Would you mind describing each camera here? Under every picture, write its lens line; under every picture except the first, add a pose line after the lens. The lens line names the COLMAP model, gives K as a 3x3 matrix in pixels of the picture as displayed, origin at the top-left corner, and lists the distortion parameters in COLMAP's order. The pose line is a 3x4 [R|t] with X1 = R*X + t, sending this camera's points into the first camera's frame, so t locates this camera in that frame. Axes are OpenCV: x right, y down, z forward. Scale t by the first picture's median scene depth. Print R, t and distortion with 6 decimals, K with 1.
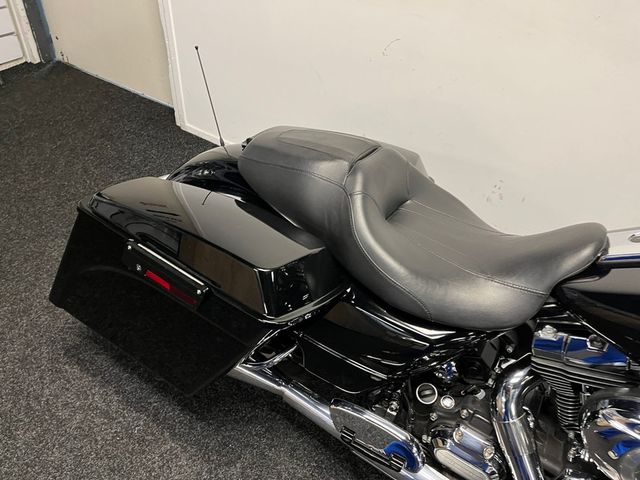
lens RADIAL K [[480.6, 0, 319.3], [0, 480.6, 238.0], [0, 0, 1]] dist [0.008883, 0.003317]
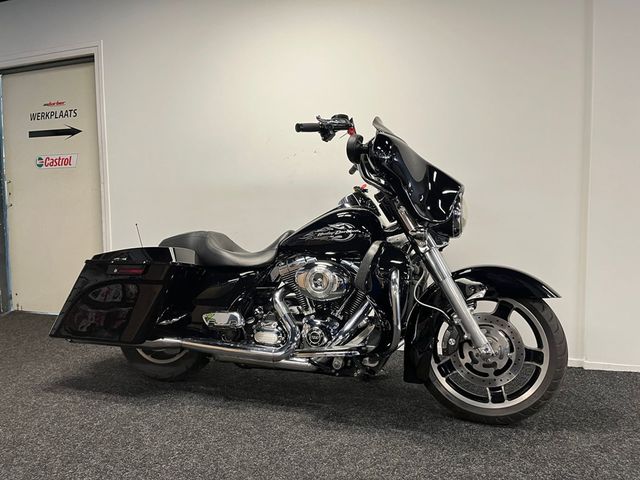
lens RADIAL K [[480.6, 0, 319.6], [0, 480.6, 239.4], [0, 0, 1]] dist [0.008883, 0.003317]
pose [[0.969977, -0.084696, 0.227972, 0.044566], [0.206496, 0.782006, -0.588069, 0.986518], [-0.128469, 0.617489, 0.776018, -0.682730]]
